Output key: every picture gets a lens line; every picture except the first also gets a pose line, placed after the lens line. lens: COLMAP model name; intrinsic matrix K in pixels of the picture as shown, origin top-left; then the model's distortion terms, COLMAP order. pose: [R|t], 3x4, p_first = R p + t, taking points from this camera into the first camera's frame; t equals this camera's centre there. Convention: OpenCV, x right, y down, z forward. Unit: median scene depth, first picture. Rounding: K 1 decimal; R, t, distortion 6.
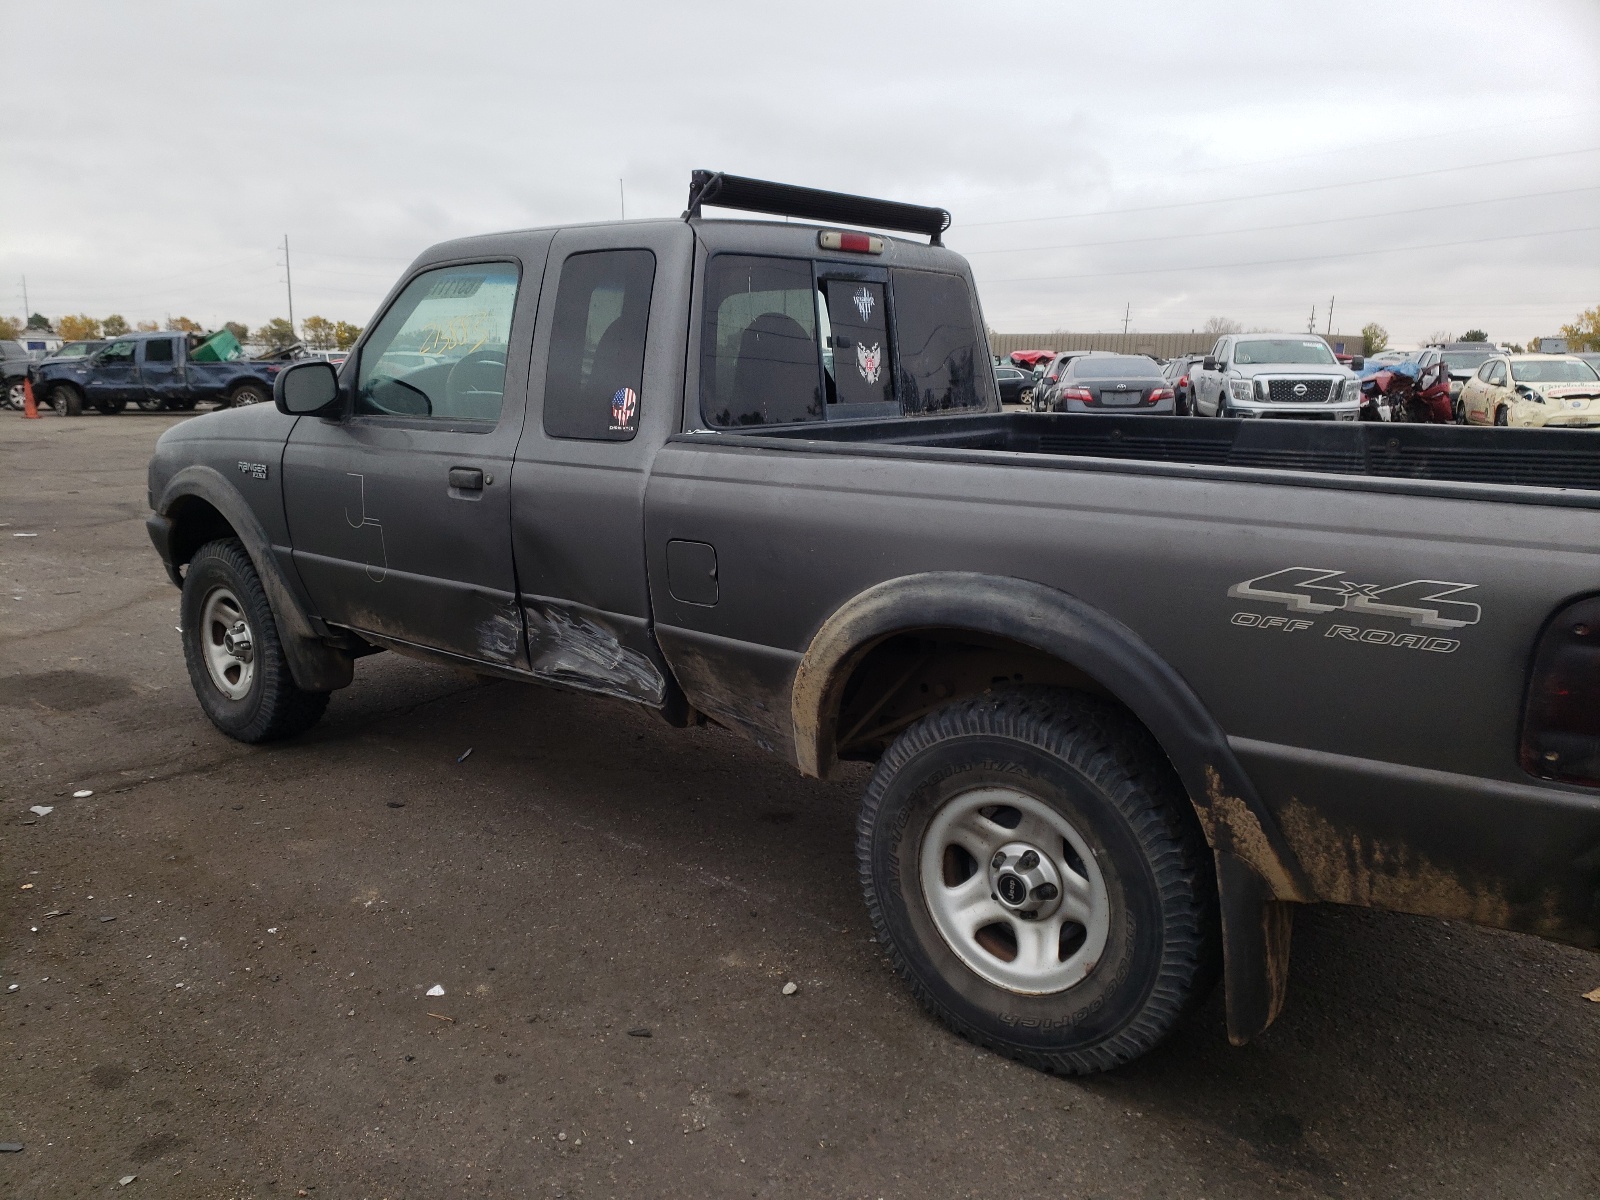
lens RADIAL K [[1215.4, 0, 800.0], [0, 1215.4, 600.0], [0, 0, 1]] dist [0.052292, -0.006527]
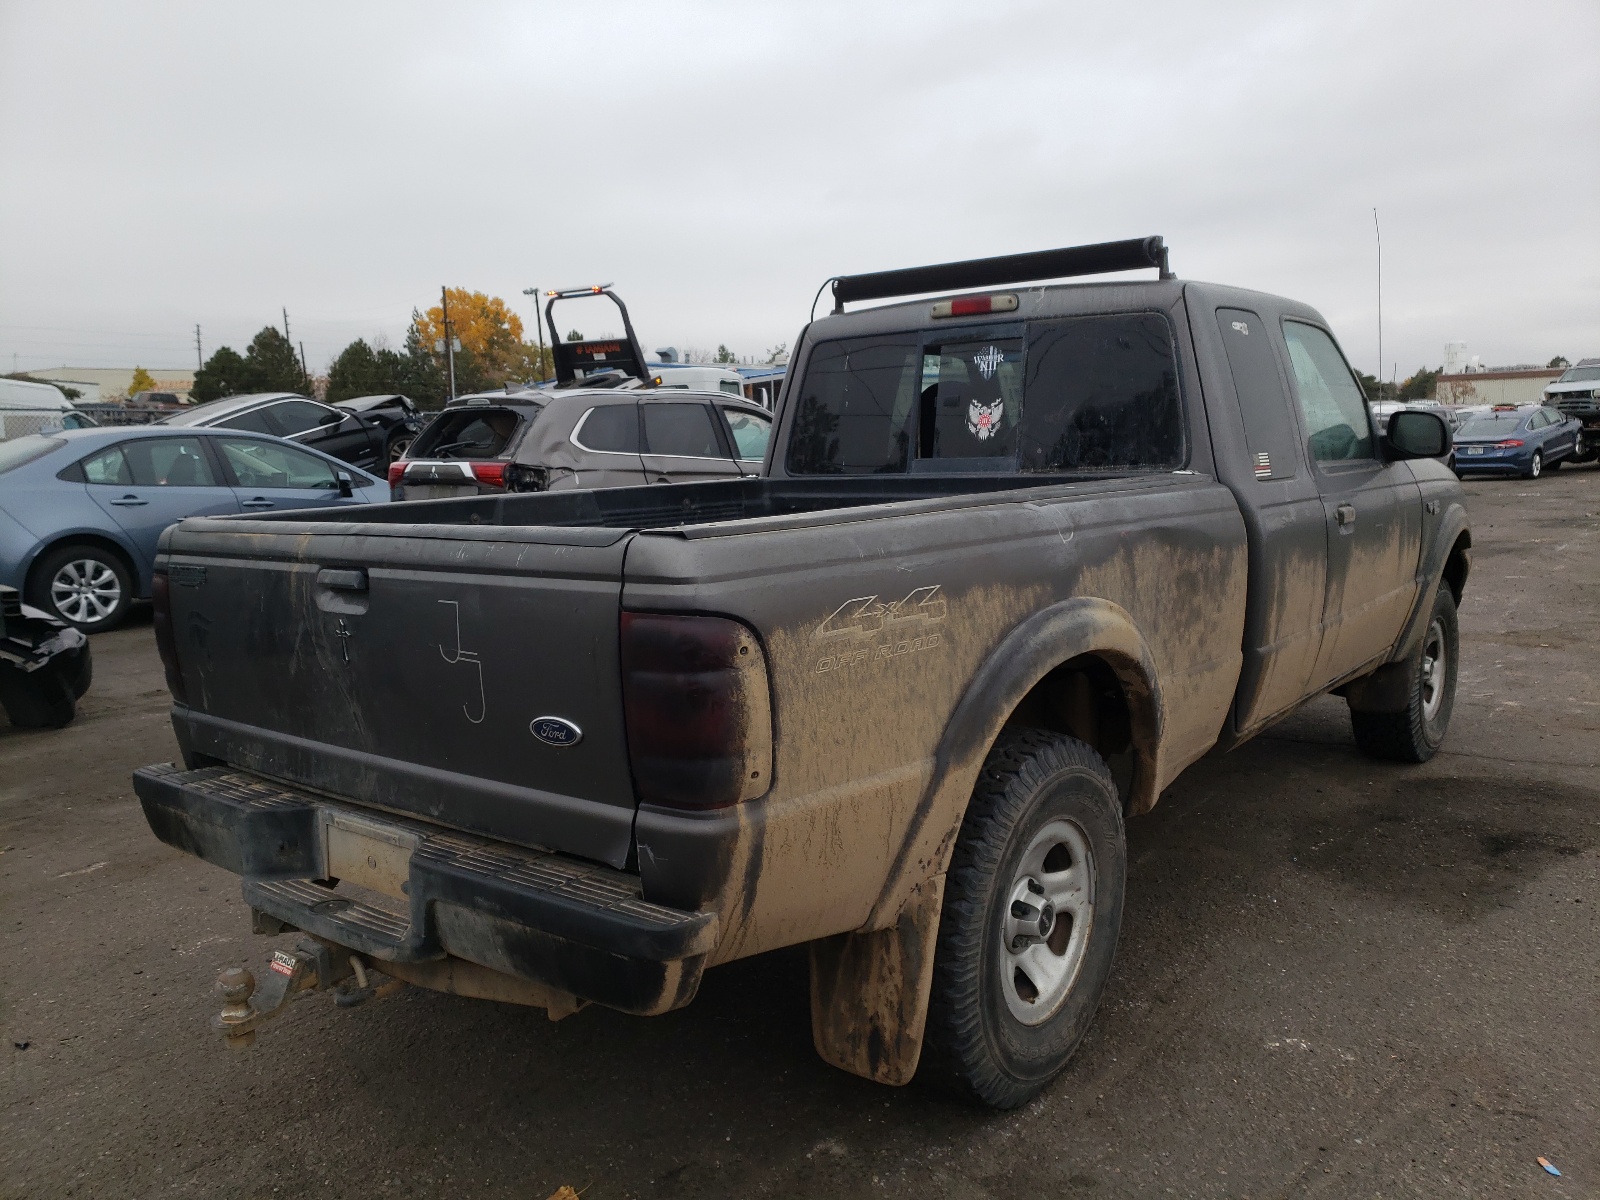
lens RADIAL K [[1217.2, 0, 798.6], [0, 1217.2, 606.2], [0, 0, 1]] dist [0.068931, -0.003827]
pose [[0.039666, 0.136417, -0.989857, 1.265951], [-0.167309, 0.977558, 0.128018, -0.171272], [0.985106, 0.160534, 0.061600, 0.946255]]
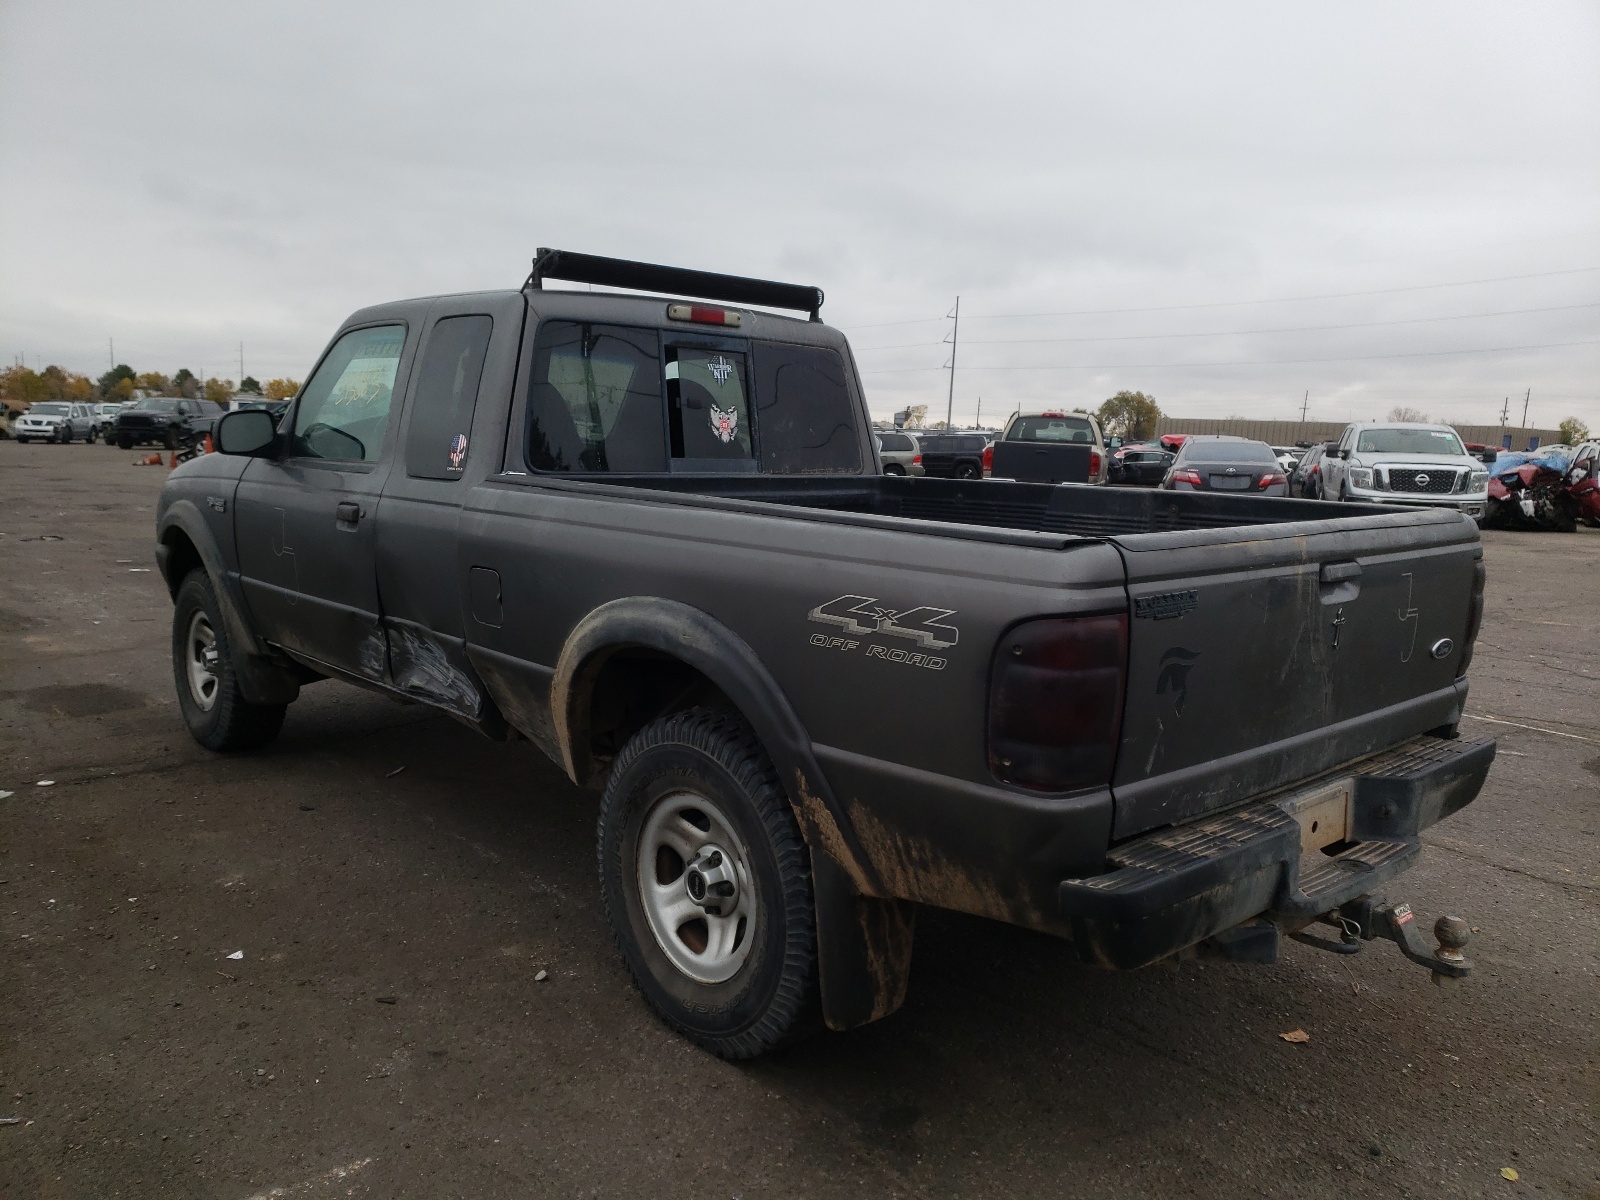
lens RADIAL K [[1217.2, 0, 798.6], [0, 1217.2, 606.2], [0, 0, 1]] dist [0.068931, -0.003827]
pose [[0.992731, 0.044471, -0.111841, 0.299286], [-0.050681, 0.997291, -0.053309, 0.029309], [0.109167, 0.058589, 0.992295, -0.086817]]
